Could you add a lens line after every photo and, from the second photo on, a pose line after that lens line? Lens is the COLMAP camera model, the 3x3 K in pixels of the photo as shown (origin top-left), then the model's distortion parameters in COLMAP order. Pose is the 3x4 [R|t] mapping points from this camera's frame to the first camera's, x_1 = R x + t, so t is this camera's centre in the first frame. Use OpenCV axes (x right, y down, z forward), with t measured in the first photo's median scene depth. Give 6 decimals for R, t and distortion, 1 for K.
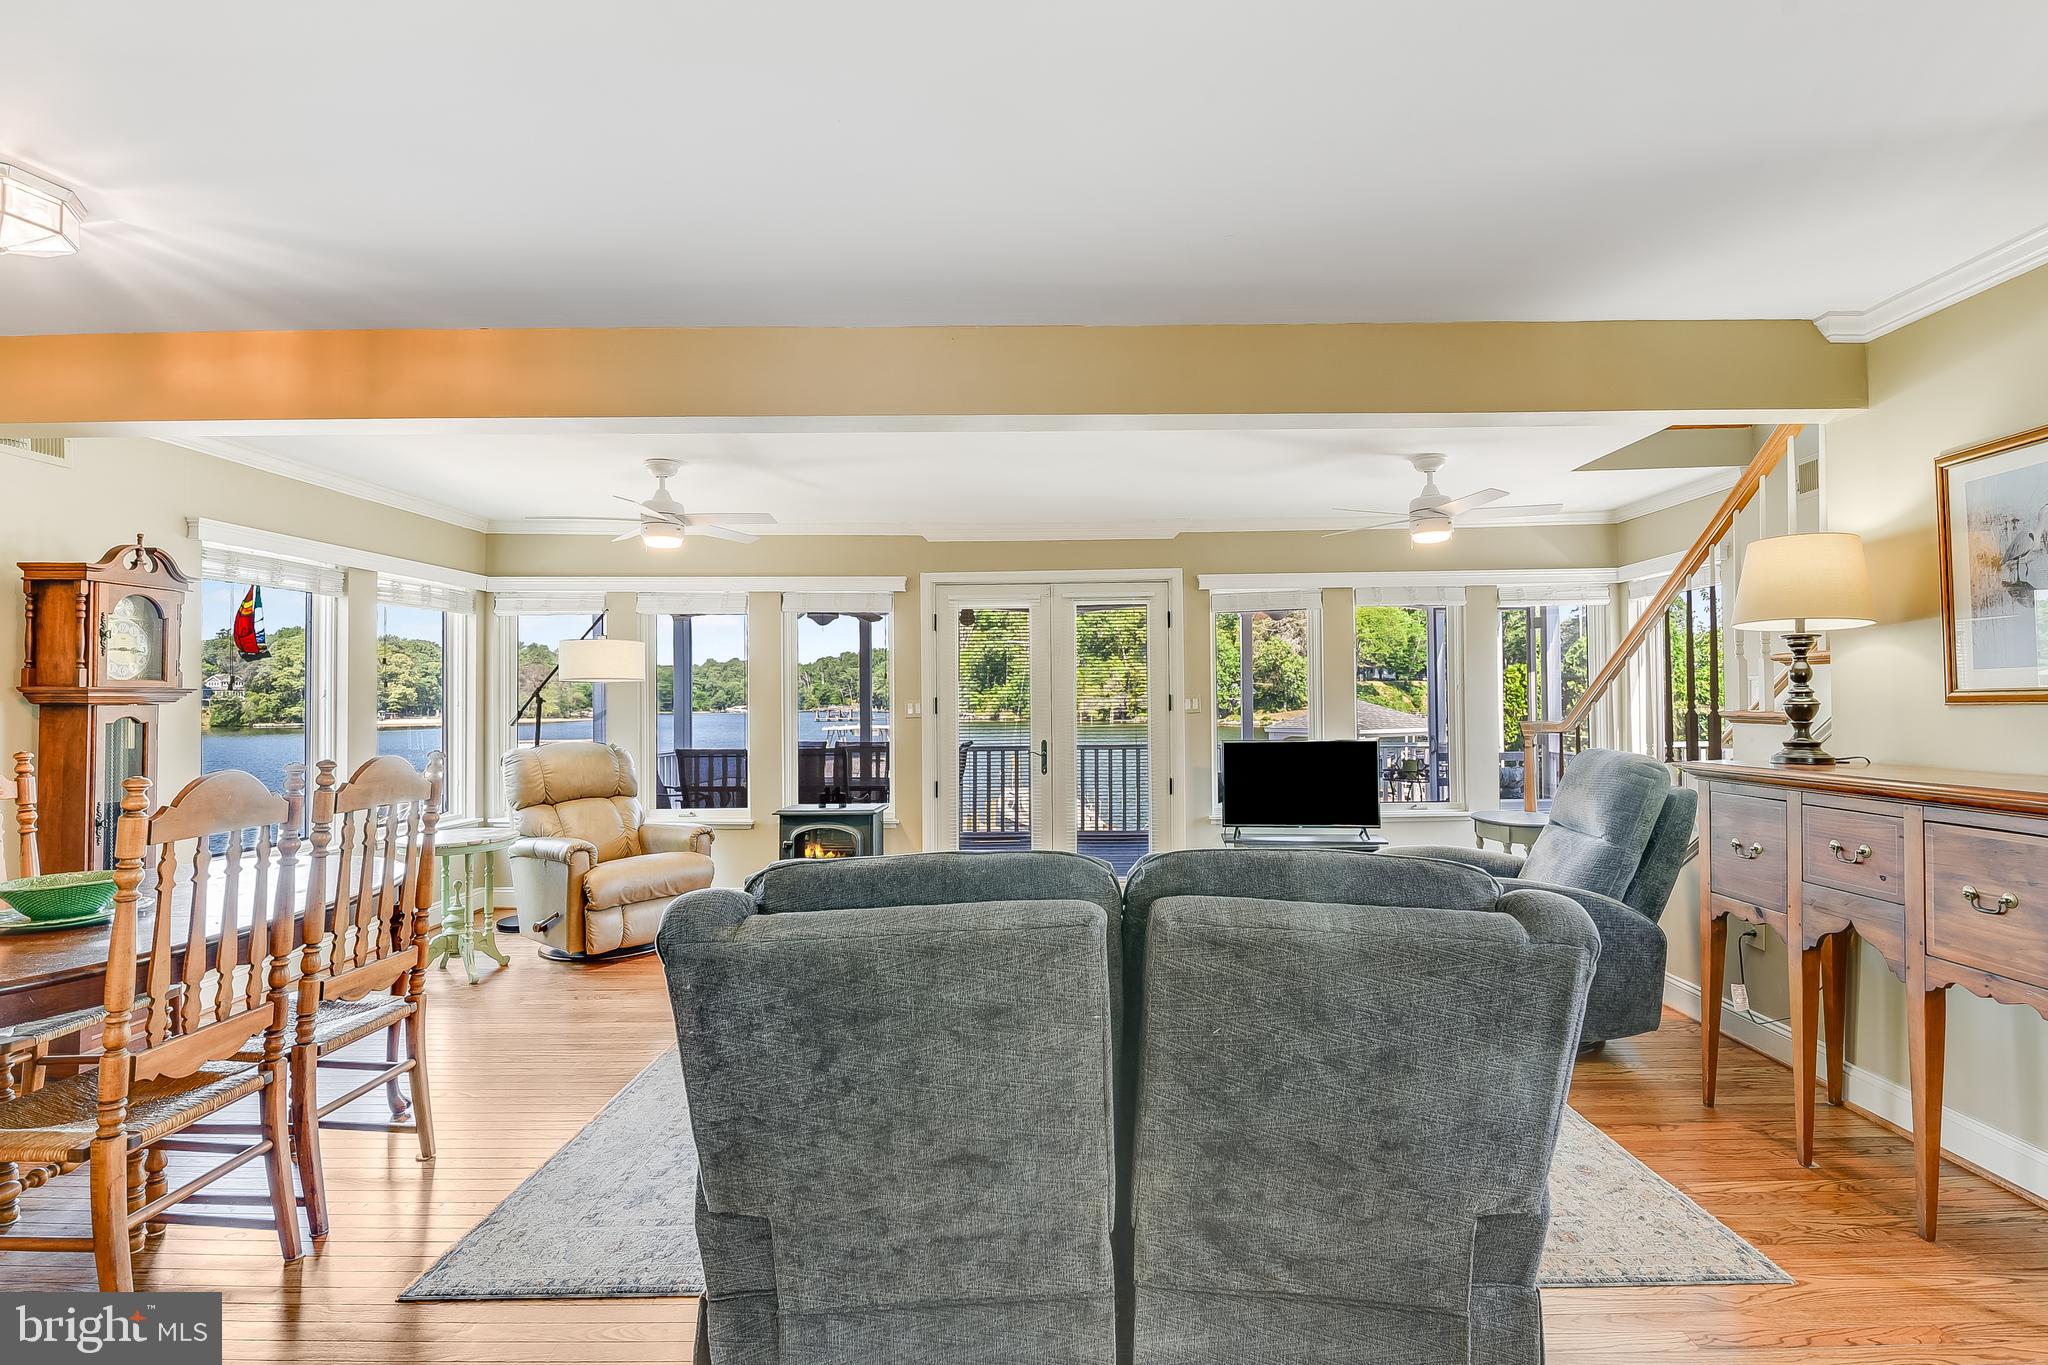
lens RADIAL K [[897.5, 0, 1065.8], [0, 897.5, 685.9], [0, 0, 1]] dist [0.010948, -0.010026]
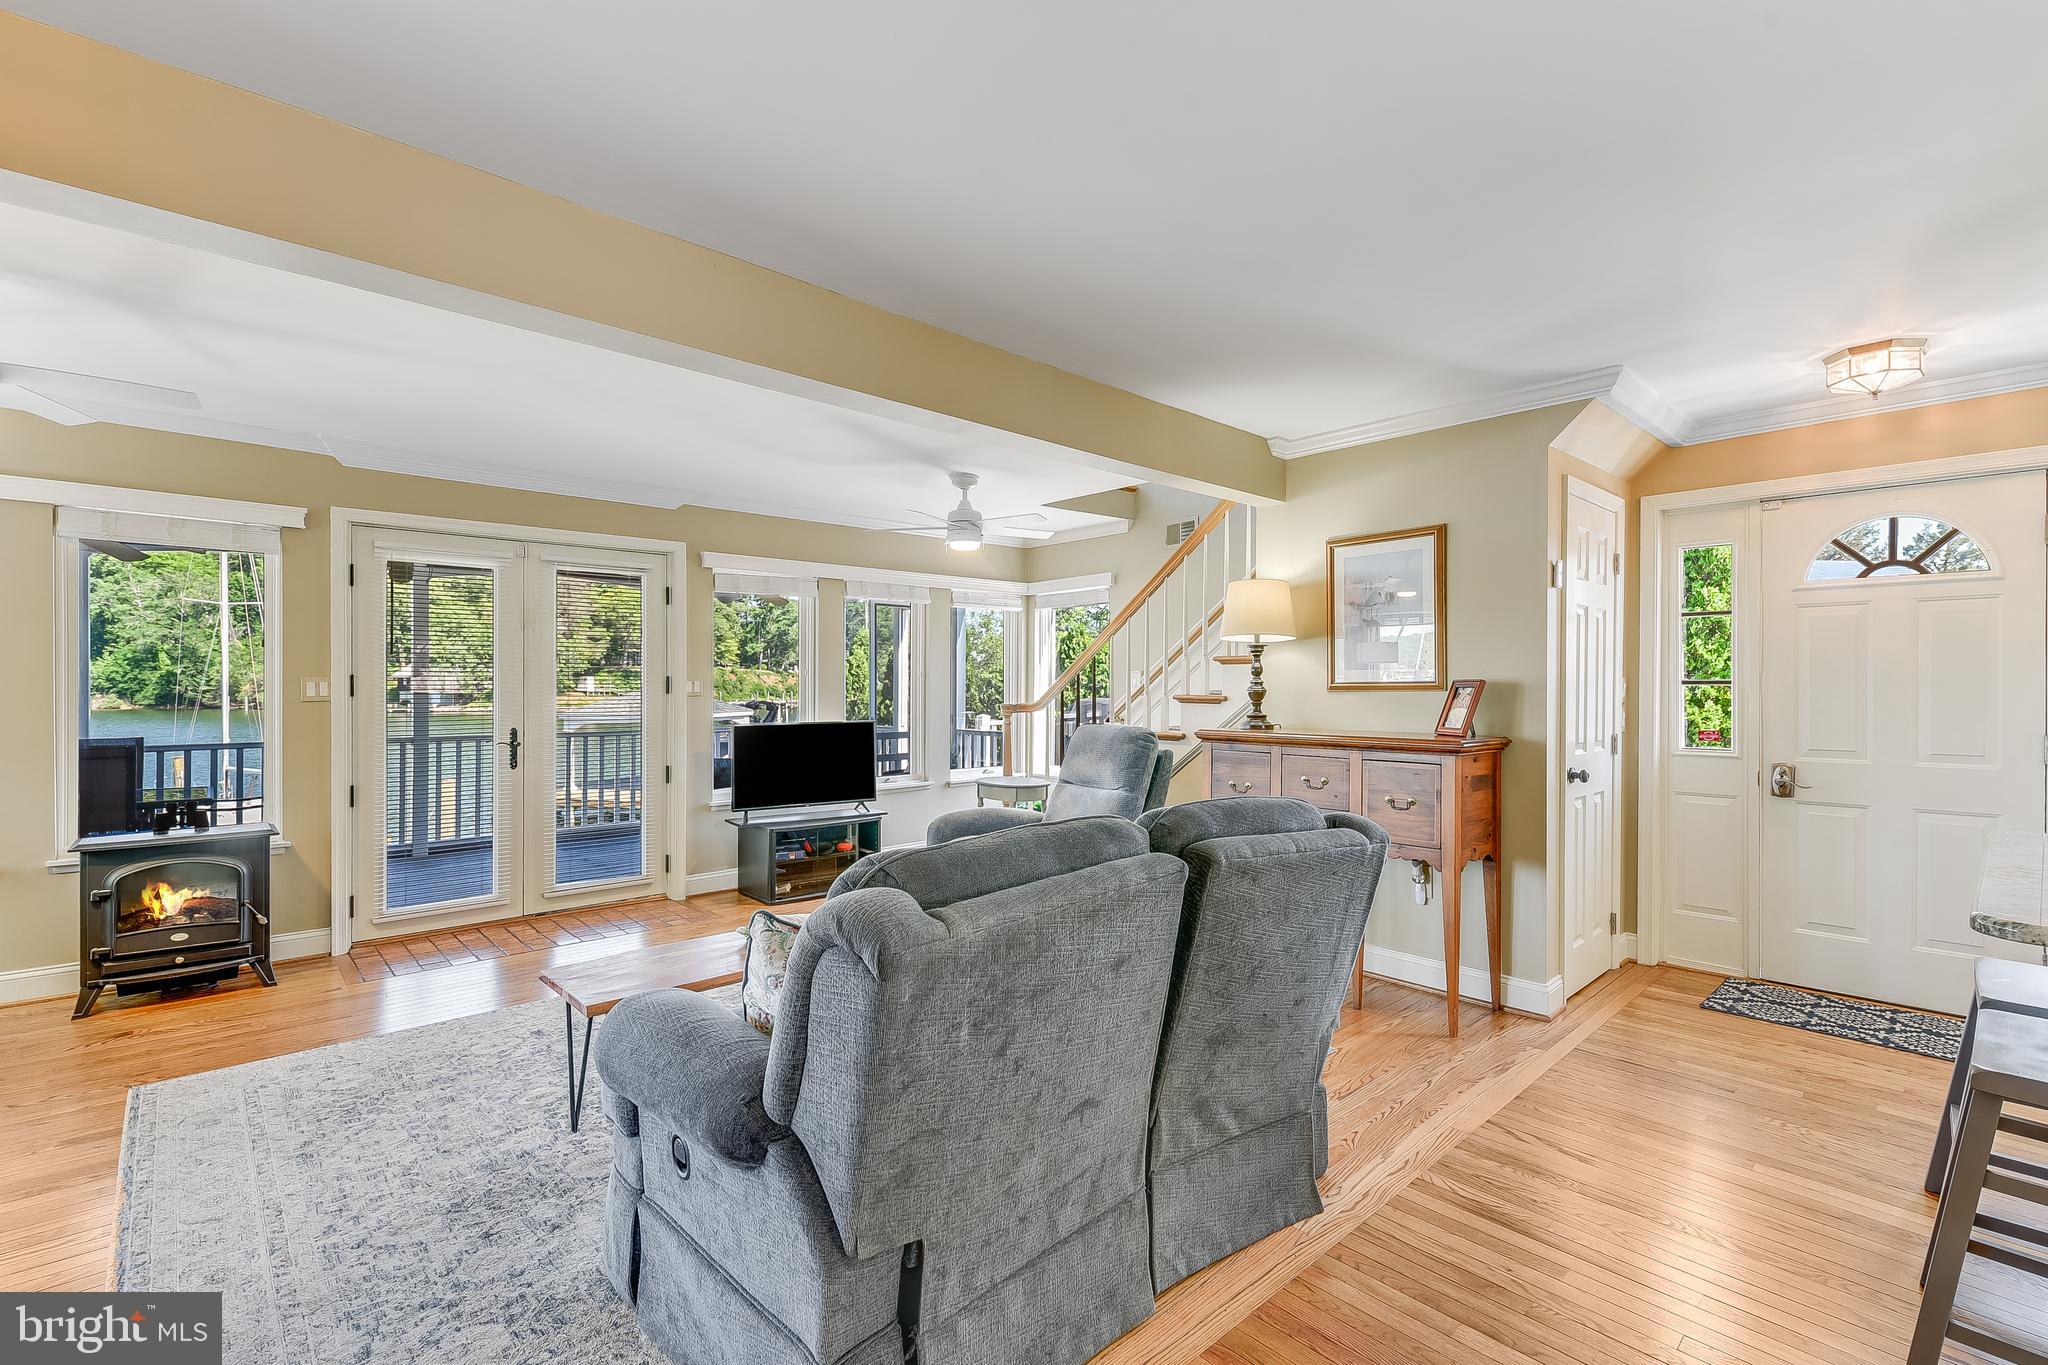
lens RADIAL K [[897.5, 0, 1021.0], [0, 897.5, 678.3], [0, 0, 1]] dist [0.010948, -0.010026]
pose [[0.738423, 0.016805, 0.674129, -0.411812], [-0.021317, 0.999772, -0.001572, 0.008929], [-0.674001, -0.013209, 0.738612, 0.121150]]
